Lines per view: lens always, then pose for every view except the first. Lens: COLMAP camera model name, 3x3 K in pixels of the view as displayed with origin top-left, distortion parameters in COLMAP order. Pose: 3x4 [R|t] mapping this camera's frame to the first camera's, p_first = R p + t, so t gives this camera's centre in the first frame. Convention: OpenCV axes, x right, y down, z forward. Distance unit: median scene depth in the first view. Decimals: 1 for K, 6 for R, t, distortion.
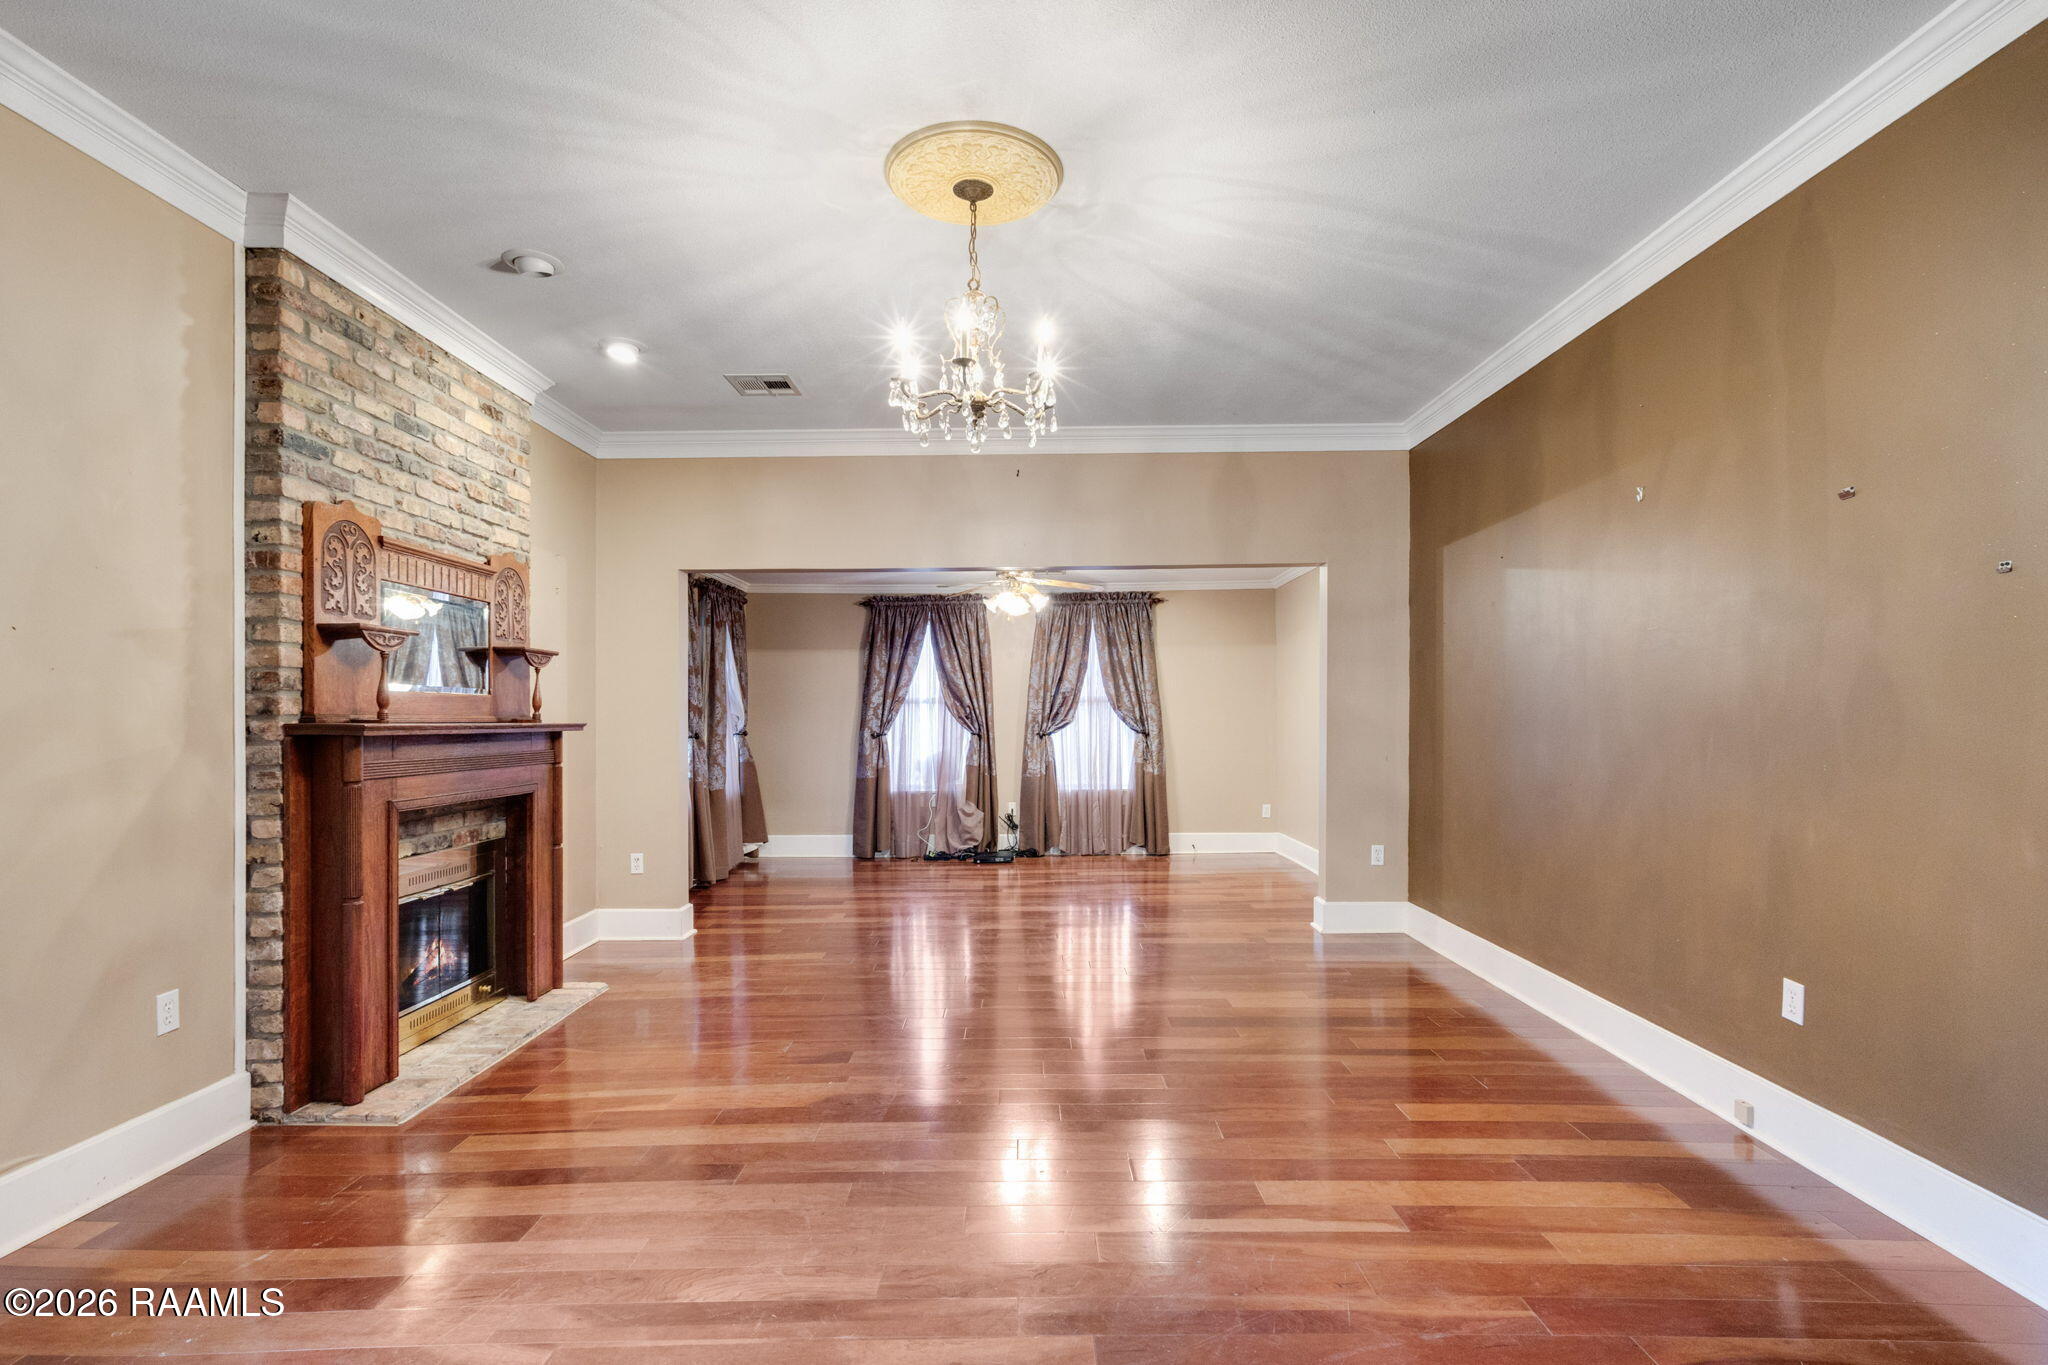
lens RADIAL K [[952.2, 0, 1025.1], [0, 952.2, 700.7], [0, 0, 1]] dist [0.000468, 0.000018]
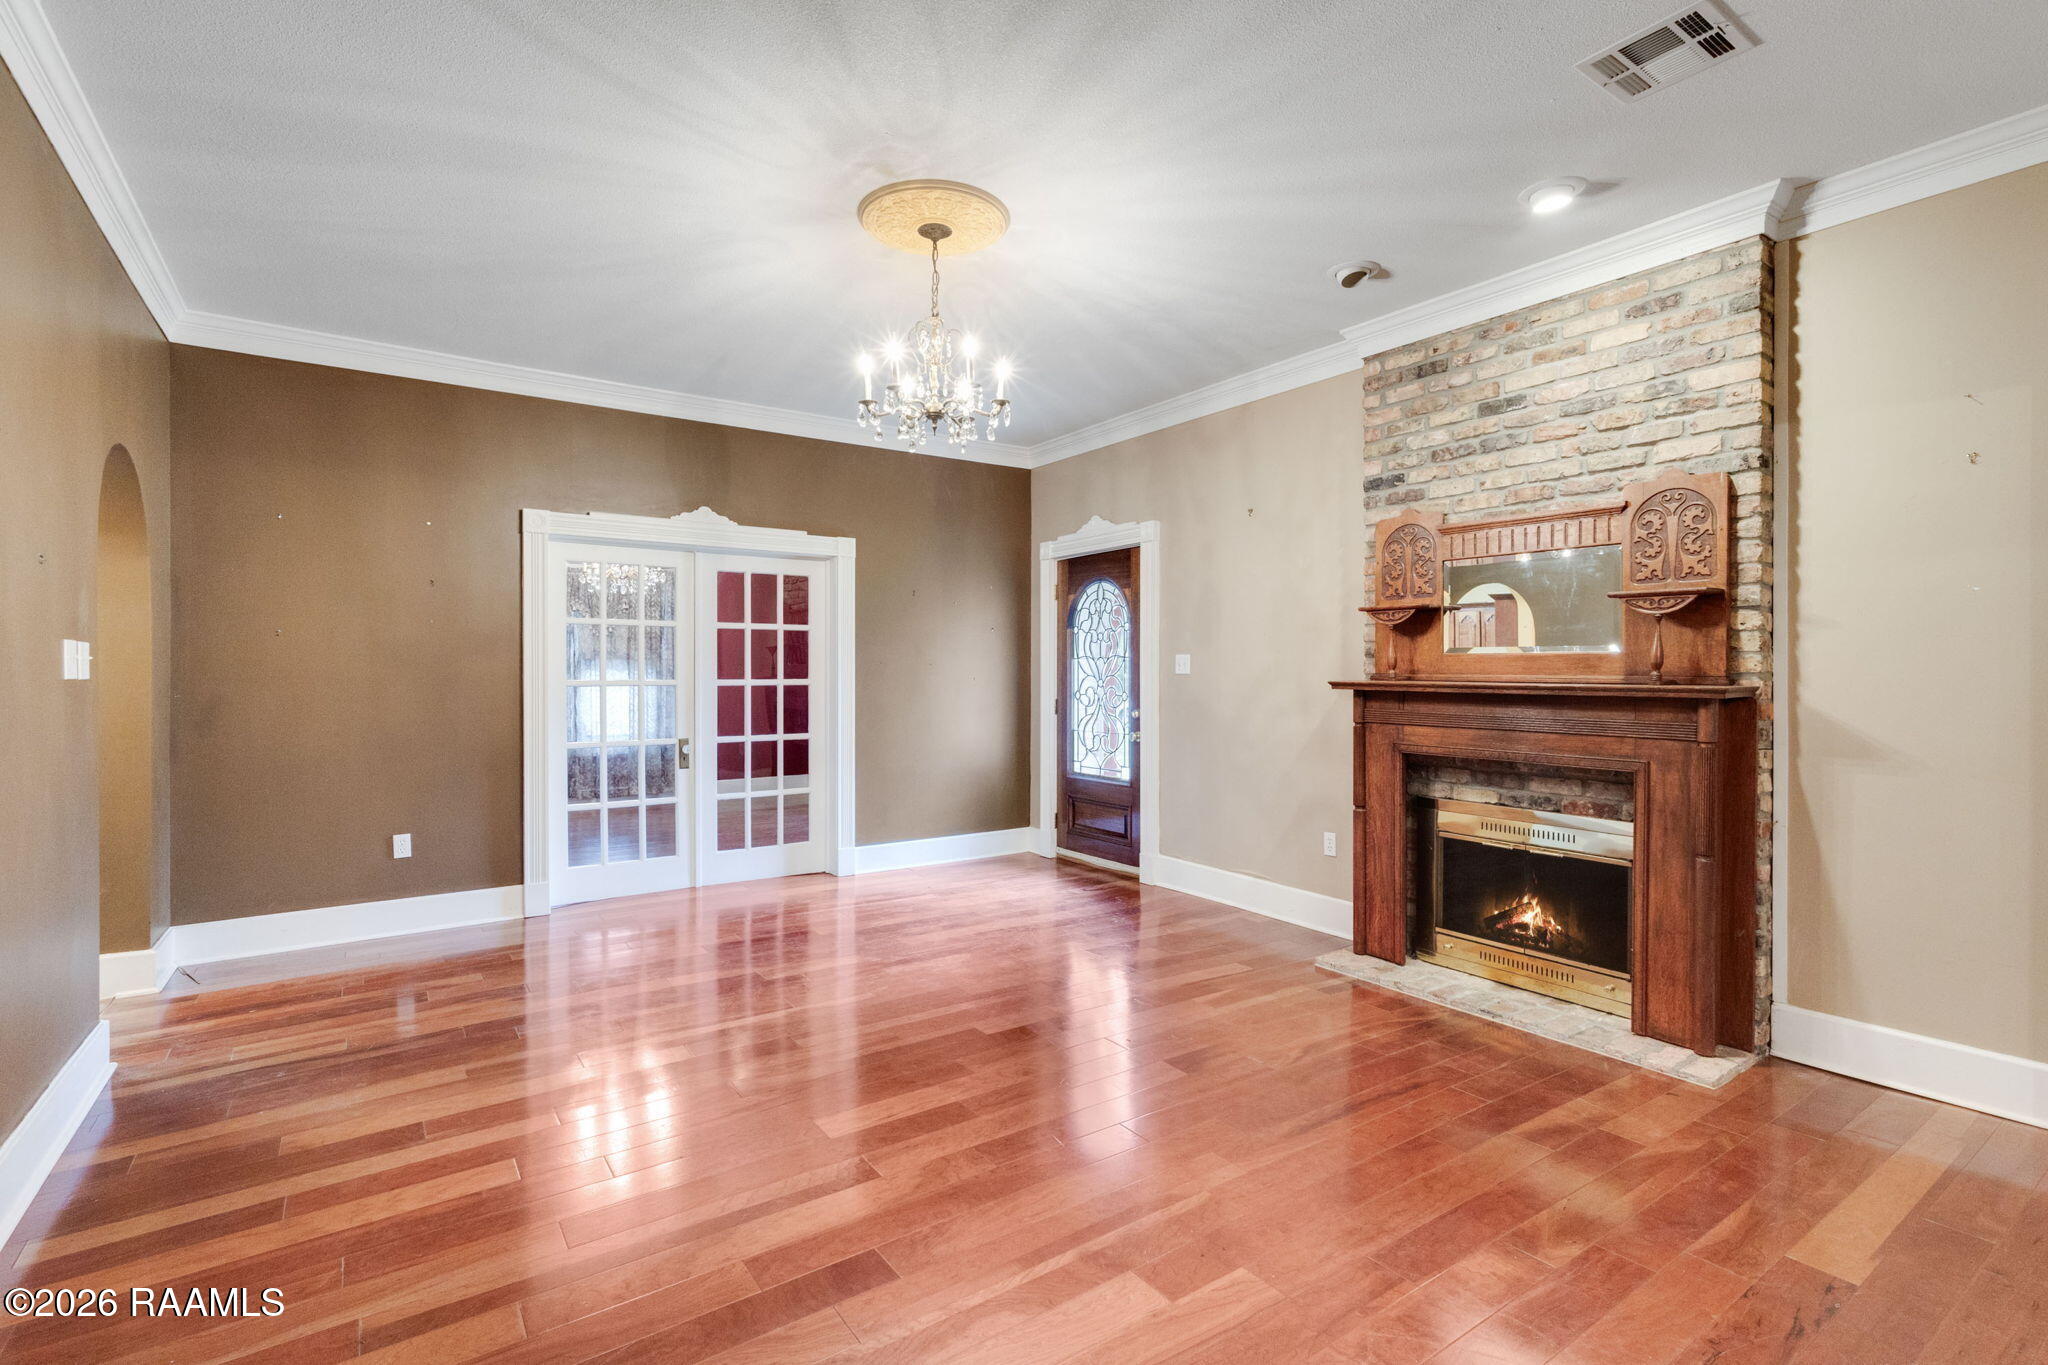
lens RADIAL K [[952.2, 0, 1025.7], [0, 952.2, 676.2], [0, 0, 1]] dist [0.000468, 0.000018]
pose [[-0.815909, 0.005593, -0.578153, 0.422423], [0.010576, 0.999930, -0.005253, 0.017195], [0.578083, -0.010401, -0.815912, 1.592561]]
